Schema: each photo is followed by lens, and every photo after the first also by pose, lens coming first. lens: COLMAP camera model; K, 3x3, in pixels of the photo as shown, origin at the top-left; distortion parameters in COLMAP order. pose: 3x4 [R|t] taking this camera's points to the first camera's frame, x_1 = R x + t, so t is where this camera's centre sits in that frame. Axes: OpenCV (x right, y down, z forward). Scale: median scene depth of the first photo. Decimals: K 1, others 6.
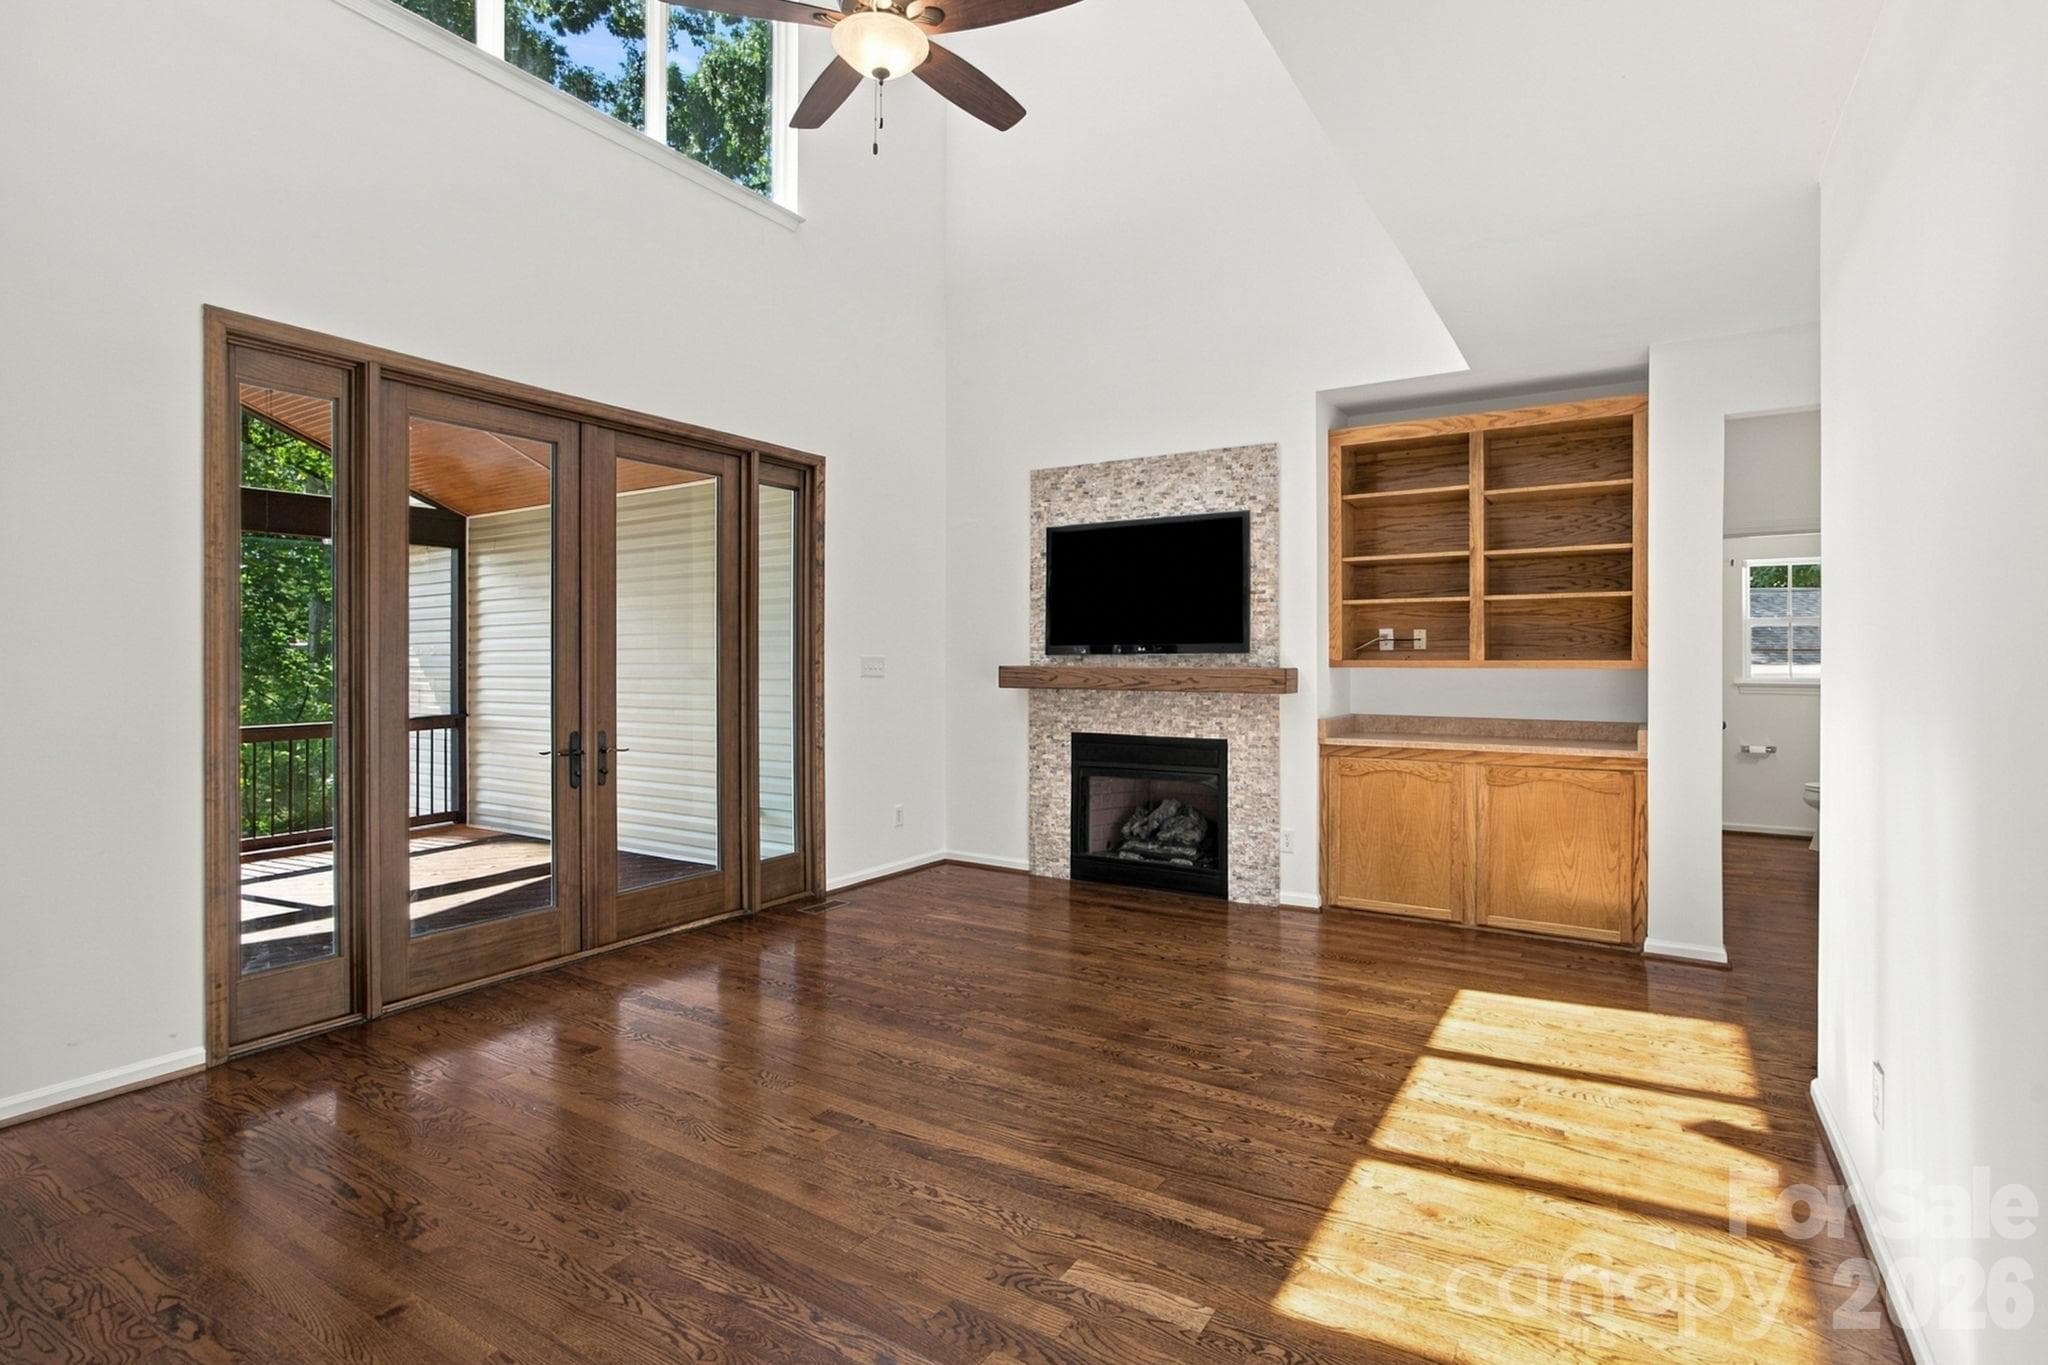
lens RADIAL K [[973.0, 0, 1031.8], [0, 973.0, 668.3], [0, 0, 1]] dist [-0.040310, 0.001877]
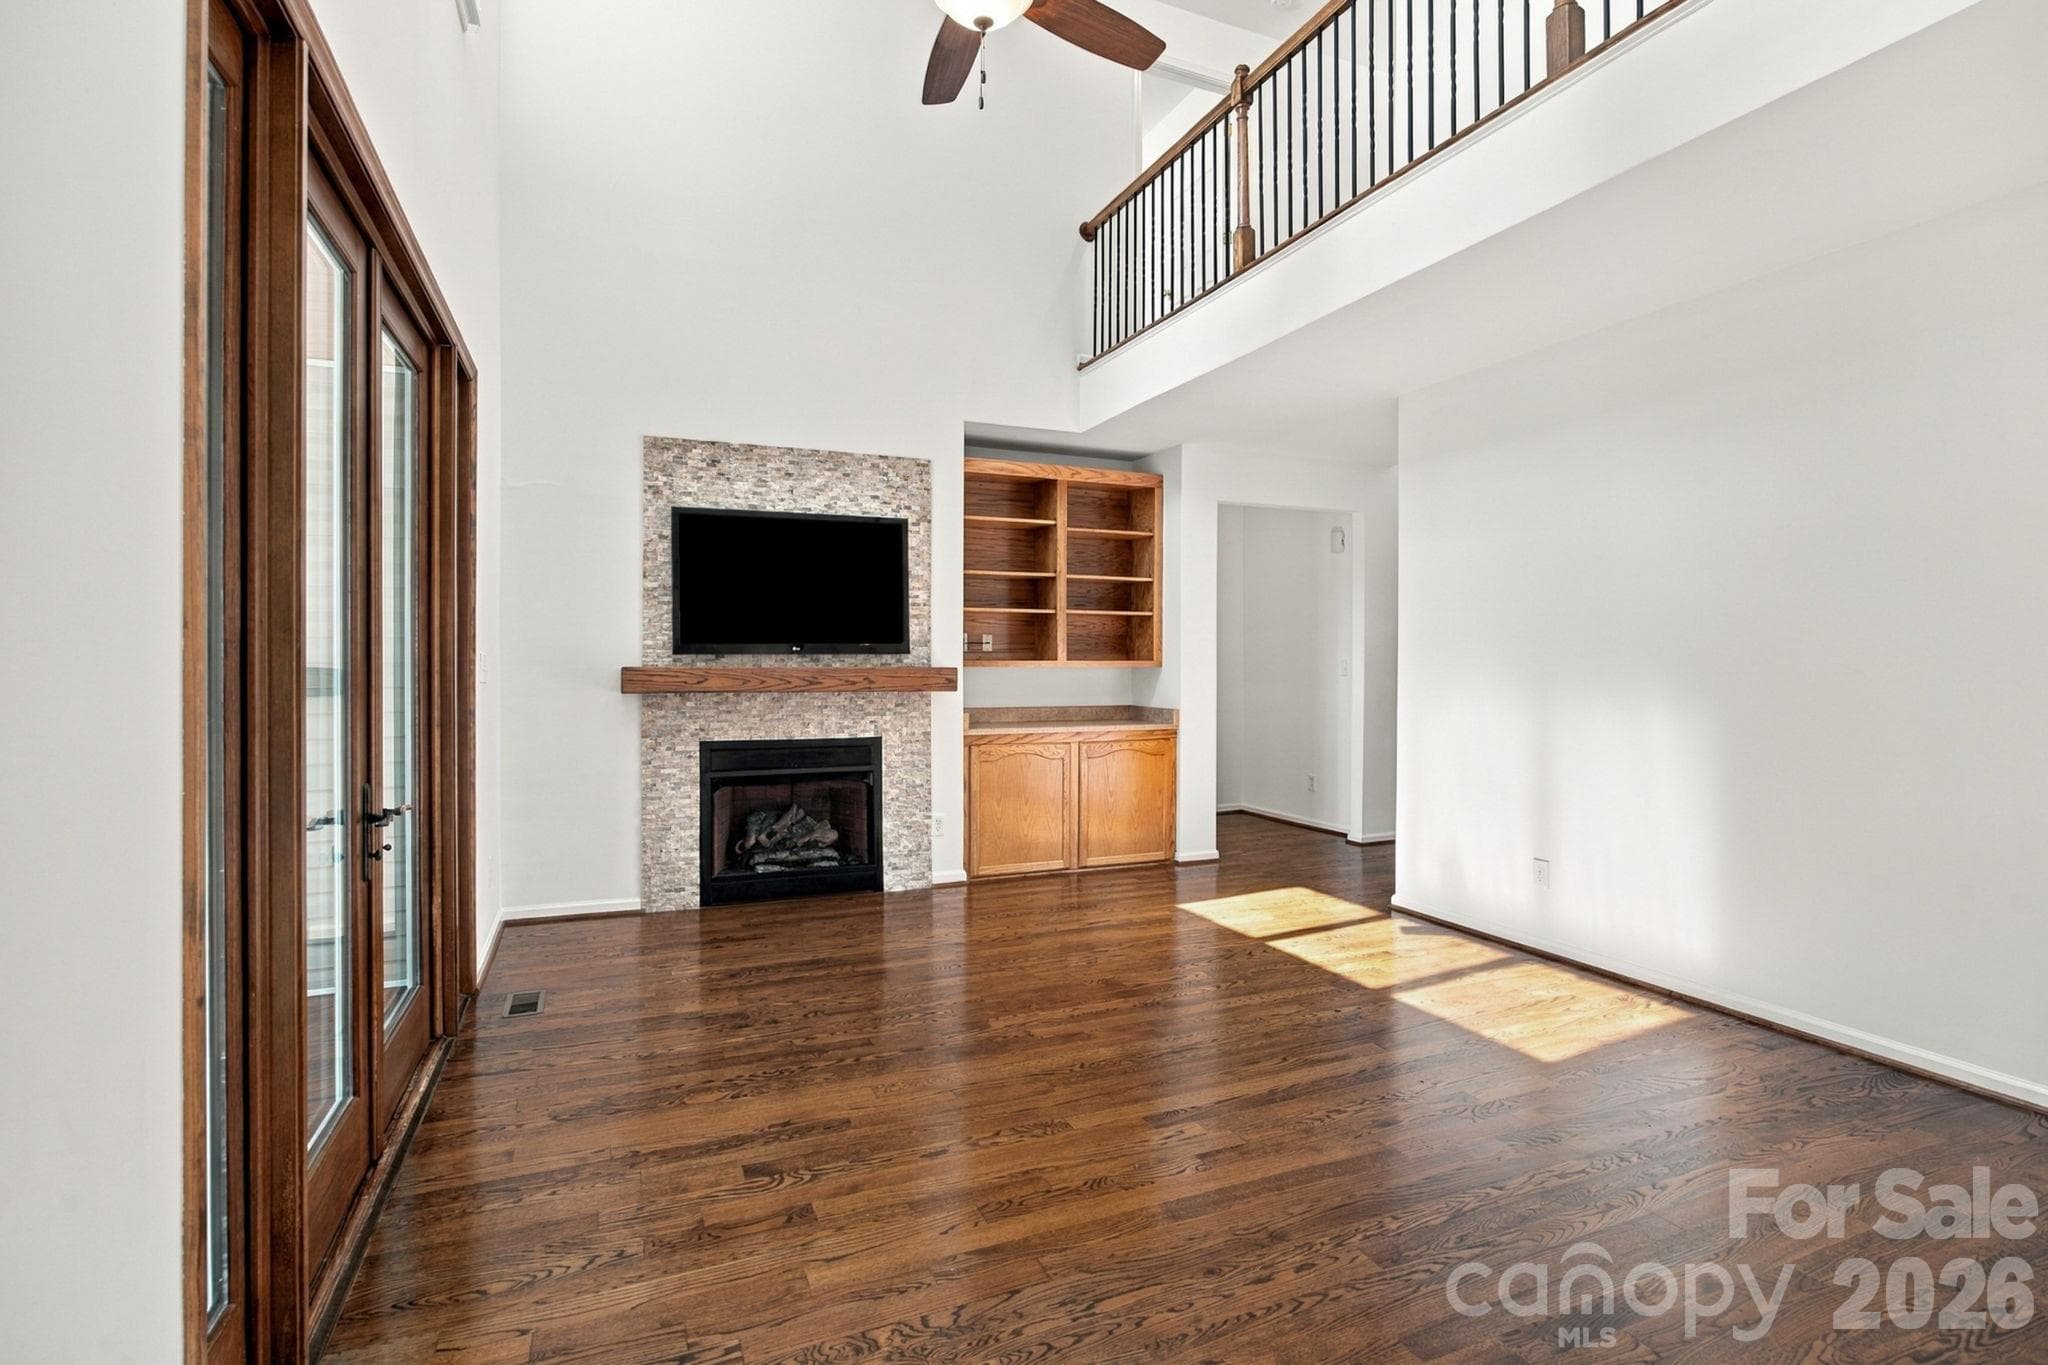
lens RADIAL K [[973.0, 0, 1027.0], [0, 973.0, 677.3], [0, 0, 1]] dist [-0.040310, 0.001877]
pose [[0.577050, -0.013253, 0.816601, -0.553245], [0.004399, 0.999904, 0.013119, -0.003271], [-0.816697, -0.003978, 0.577053, 0.272225]]
